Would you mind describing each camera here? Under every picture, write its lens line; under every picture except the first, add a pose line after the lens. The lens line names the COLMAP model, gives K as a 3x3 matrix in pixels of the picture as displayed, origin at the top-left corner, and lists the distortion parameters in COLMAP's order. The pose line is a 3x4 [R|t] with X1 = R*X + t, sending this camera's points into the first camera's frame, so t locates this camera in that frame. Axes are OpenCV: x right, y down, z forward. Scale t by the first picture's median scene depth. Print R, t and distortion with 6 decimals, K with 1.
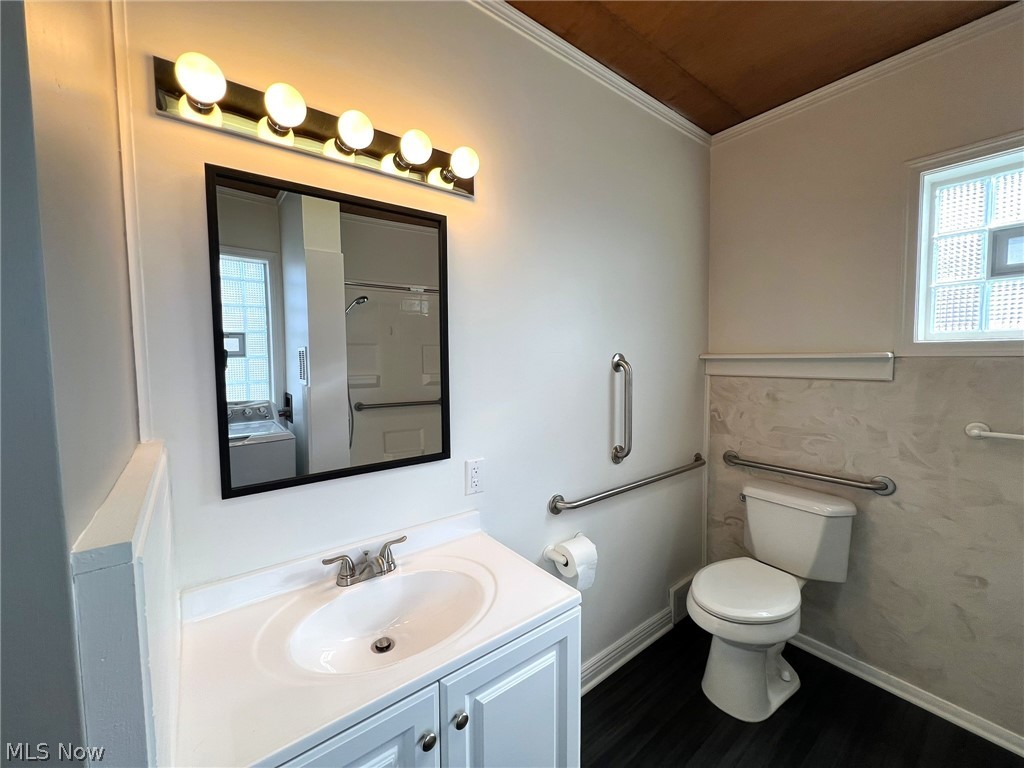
lens RADIAL K [[409.6, 0, 510.8], [0, 409.6, 383.8], [0, 0, 1]] dist [-0.005329, 0.000003]
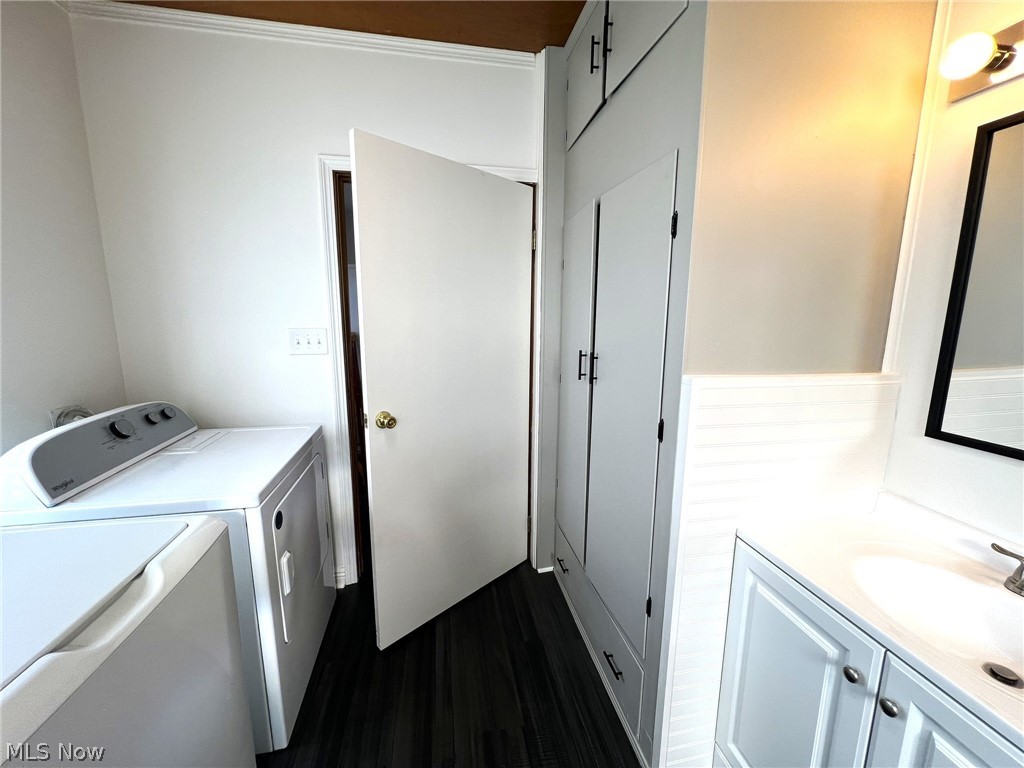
lens RADIAL K [[409.6, 0, 511.4], [0, 409.6, 378.6], [0, 0, 1]] dist [-0.005329, 0.000003]
pose [[-0.447698, 0.169830, -0.877909, 0.775974], [-0.052428, 0.975124, 0.215373, -0.059817], [0.892646, 0.142449, -0.427657, 0.410171]]
